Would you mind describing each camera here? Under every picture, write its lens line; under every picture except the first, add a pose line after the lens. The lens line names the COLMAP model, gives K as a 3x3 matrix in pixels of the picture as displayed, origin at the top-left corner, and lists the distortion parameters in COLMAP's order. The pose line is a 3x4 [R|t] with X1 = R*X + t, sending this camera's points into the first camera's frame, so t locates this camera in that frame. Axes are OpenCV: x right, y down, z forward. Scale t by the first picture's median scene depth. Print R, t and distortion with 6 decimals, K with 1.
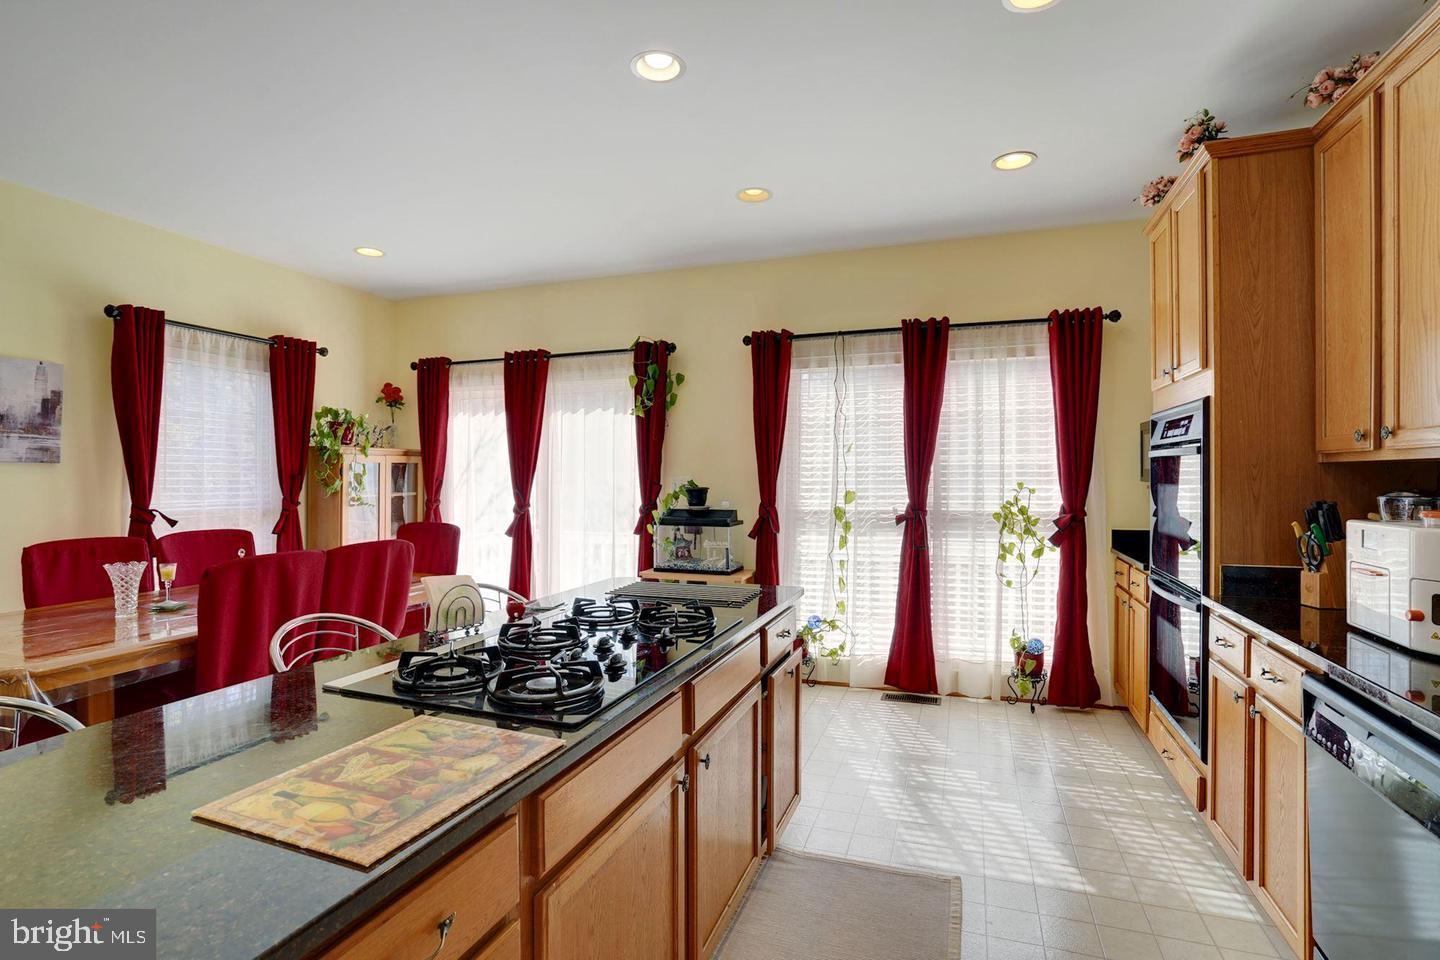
lens RADIAL K [[695.0, 0, 722.0], [0, 695.0, 481.1], [0, 0, 1]] dist [-0.044400, 0.016837]
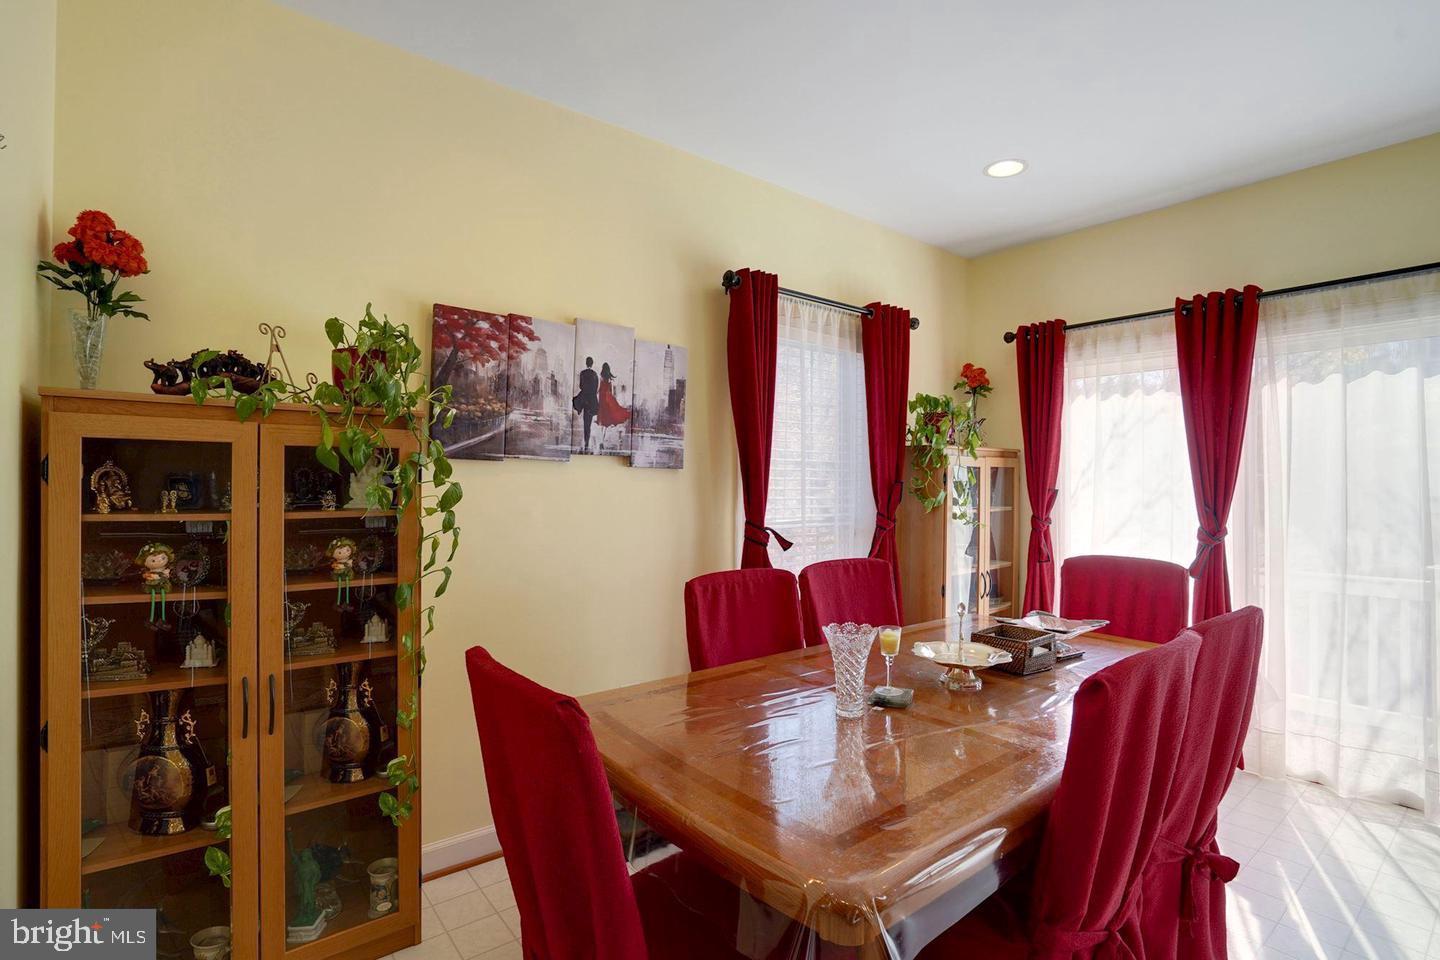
lens RADIAL K [[695.0, 0, 712.7], [0, 695.0, 479.9], [0, 0, 1]] dist [-0.044400, 0.016837]
pose [[0.855205, -0.002476, -0.518284, -0.460456], [-0.004652, 0.999912, -0.012454, -0.002665], [0.518269, 0.013062, 0.855118, 0.272009]]
